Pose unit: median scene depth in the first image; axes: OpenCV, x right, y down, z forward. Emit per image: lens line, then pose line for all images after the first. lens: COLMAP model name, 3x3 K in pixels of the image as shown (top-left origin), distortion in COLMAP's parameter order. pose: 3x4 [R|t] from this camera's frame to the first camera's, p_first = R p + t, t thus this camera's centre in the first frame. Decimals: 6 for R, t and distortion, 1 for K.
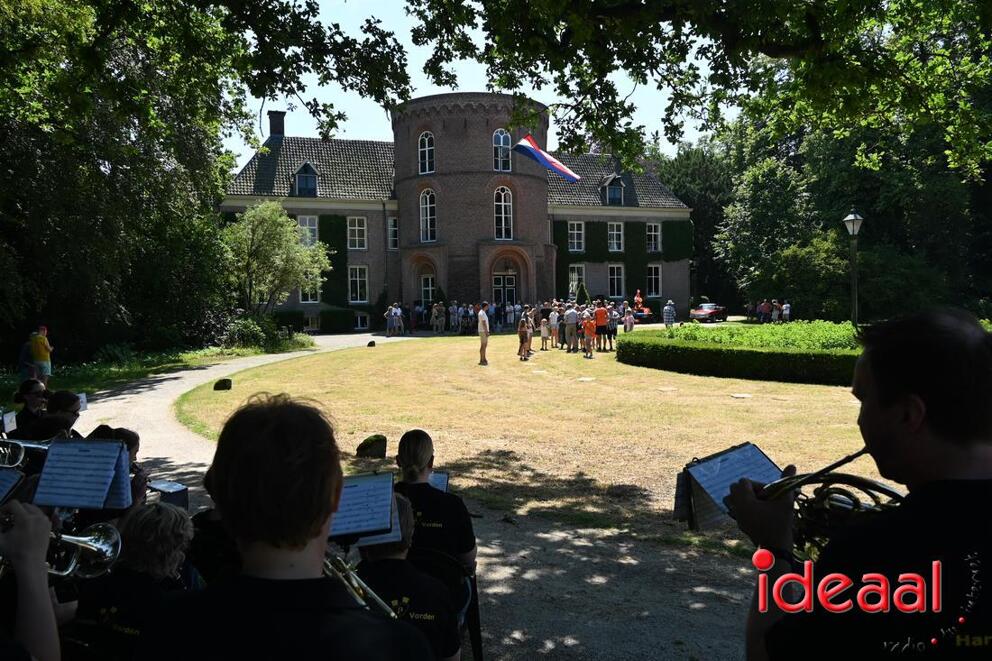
lens RADIAL K [[756.7, 0, 495.2], [0, 756.7, 330.0], [0, 0, 1]] dist [0.037341, -0.044447]
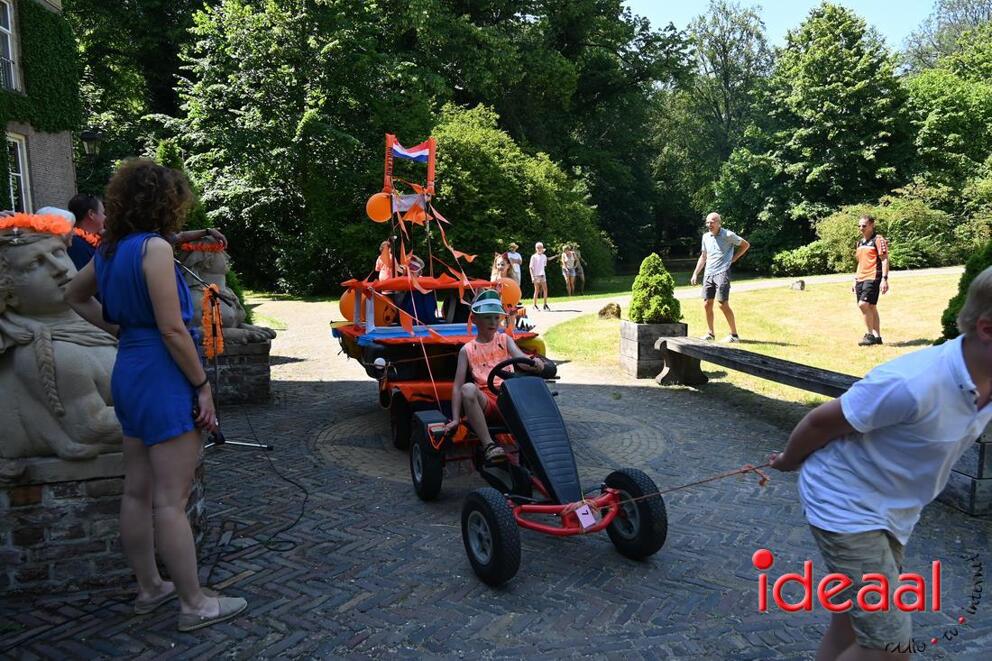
lens RADIAL K [[756.7, 0, 496.0], [0, 756.7, 329.6], [0, 0, 1]] dist [0.037341, -0.044447]
pose [[0.227993, -0.102678, 0.968234, -0.053596], [0.069777, 0.993590, 0.088937, -0.025273], [-0.971159, 0.047284, 0.233696, 0.848508]]
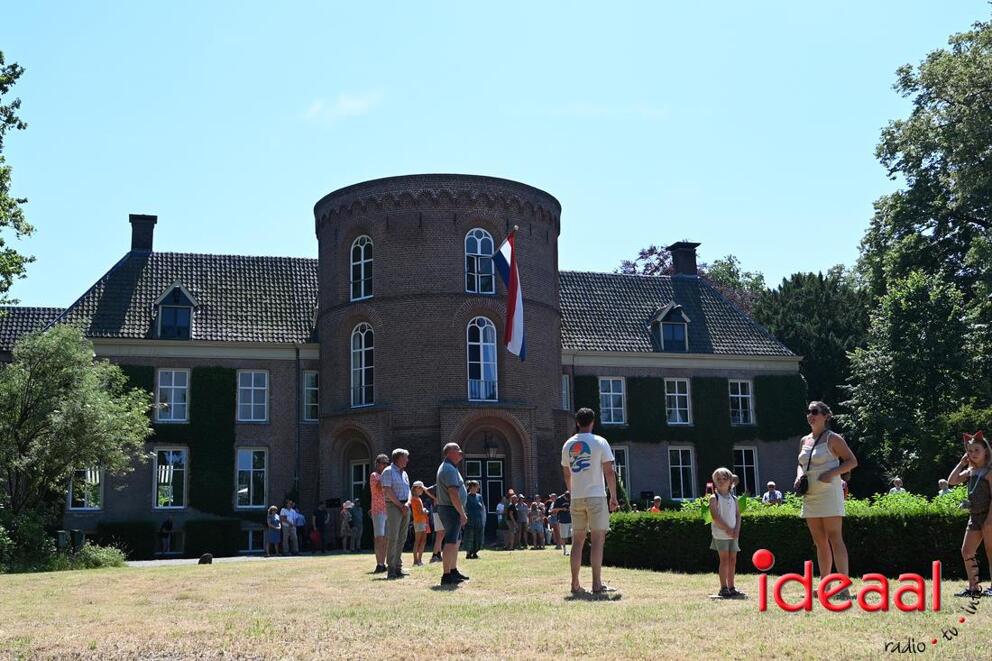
lens RADIAL K [[1126.7, 0, 496.9], [0, 1126.7, 330.1], [0, 0, 1]] dist [-0.001195, 0.000000]
pose [[0.998321, -0.017032, -0.055366, 0.070606], [0.004402, 0.975341, -0.220660, 0.025066], [0.057759, 0.220046, 0.973778, 0.093436]]
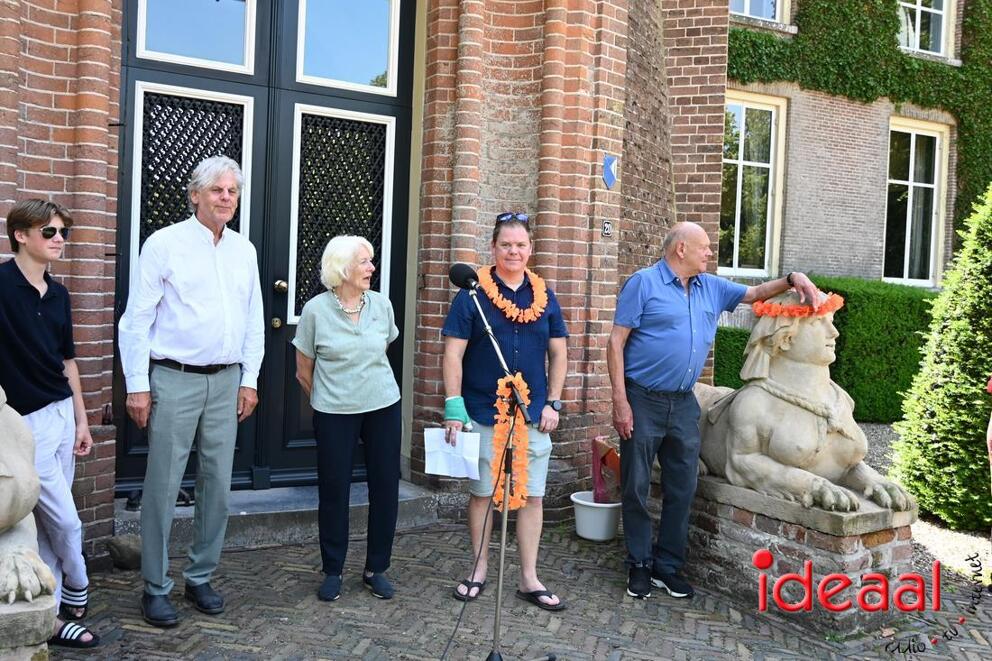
lens RADIAL K [[1001.5, 0, 496.2], [0, 1001.5, 326.2], [0, 0, 1]] dist [-0.010686, 0.000000]
pose [[0.991867, 0.052471, 0.115961, 0.023915], [-0.051953, 0.998621, -0.007482, -0.027679], [-0.116194, 0.001396, 0.993226, 0.838439]]
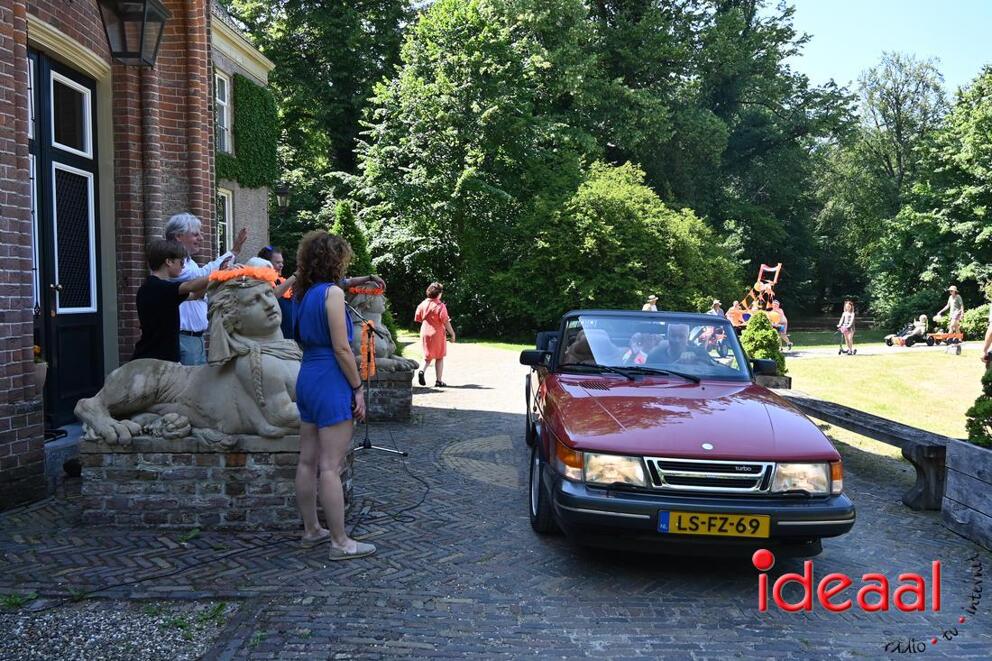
lens RADIAL K [[756.7, 0, 495.7], [0, 756.7, 326.5], [0, 0, 1]] dist [0.037341, -0.044447]
pose [[0.416826, -0.022995, 0.908695, -0.070767], [0.029104, 0.999505, 0.011942, -0.024880], [-0.908520, 0.021469, 0.417289, 0.836138]]
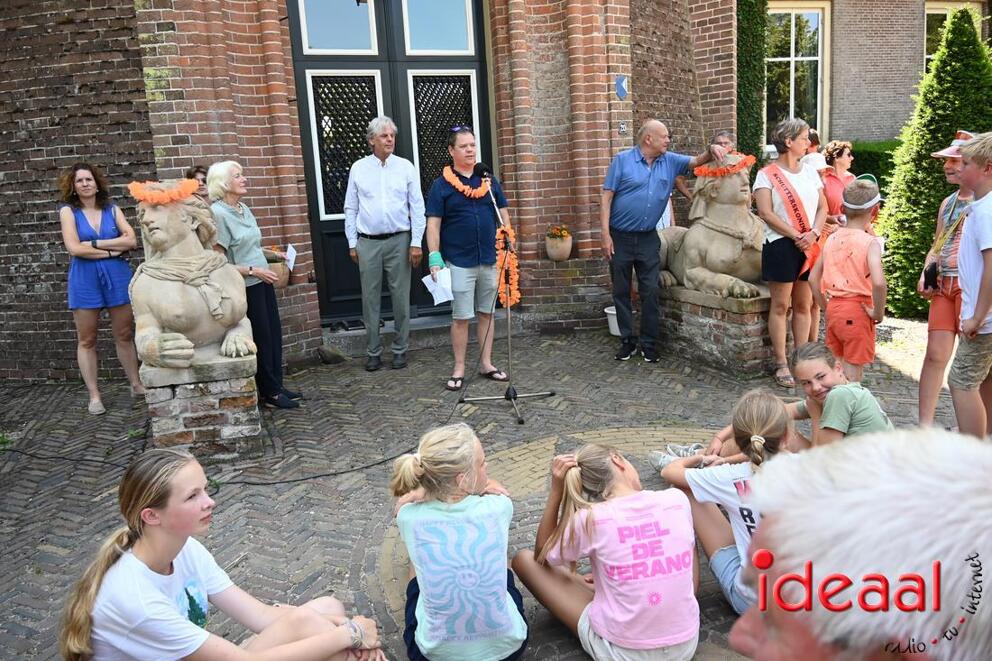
lens RADIAL K [[756.7, 0, 496.9], [0, 756.7, 326.3], [0, 0, 1]] dist [0.037341, -0.044447]
pose [[0.994475, -0.028640, -0.100994, 0.040901], [0.041923, 0.990367, 0.131967, -0.025018], [0.096242, -0.135471, 0.986096, 0.818005]]
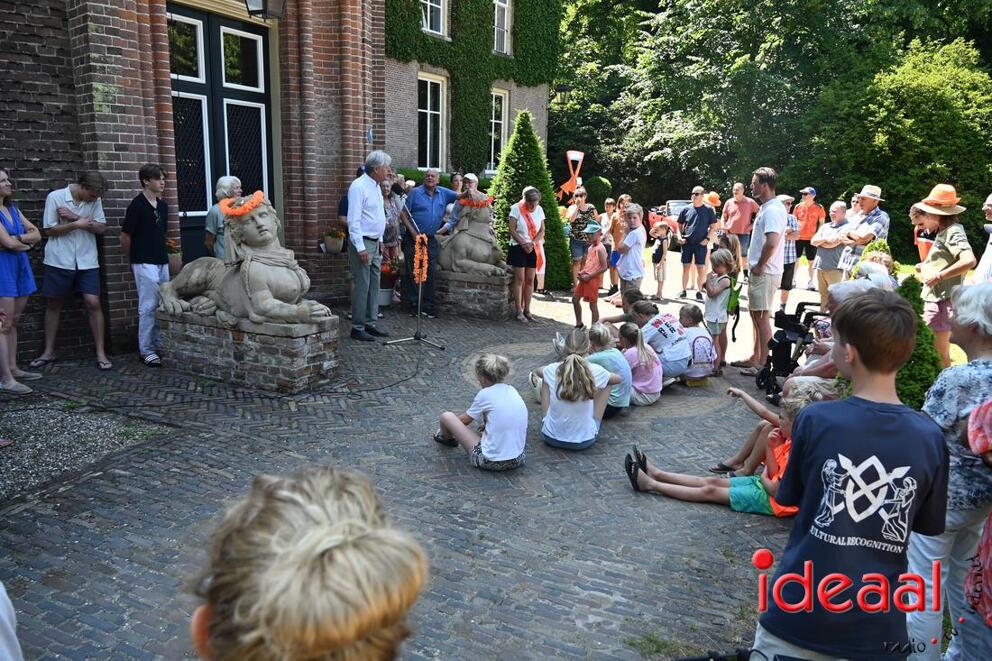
lens RADIAL K [[756.7, 0, 493.4], [0, 756.7, 326.9], [0, 0, 1]] dist [0.037341, -0.044447]
pose [[0.778259, -0.086579, 0.621946, -0.048434], [-0.013834, 0.987845, 0.154825, -0.029943], [-0.627791, -0.129098, 0.767602, 0.783368]]
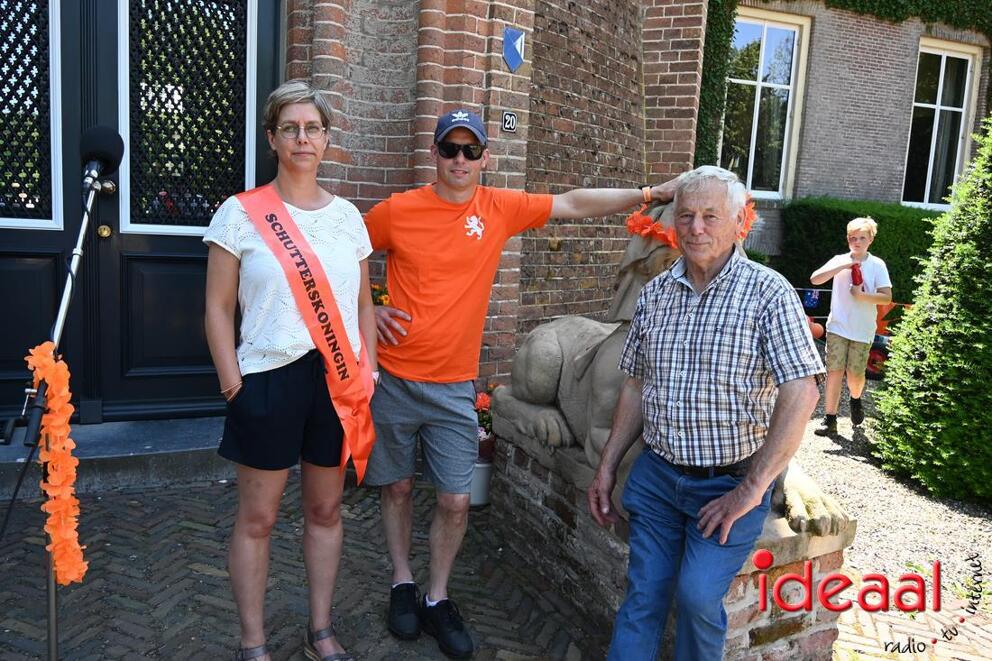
lens RADIAL K [[794.7, 0, 497.4], [0, 794.7, 326.3], [0, 0, 1]] dist [0.021079, -0.041067]
pose [[0.997532, 0.069613, 0.009155, 0.049873], [-0.070186, 0.992240, 0.102633, -0.029061], [-0.001940, -0.103023, 0.994677, 0.876764]]
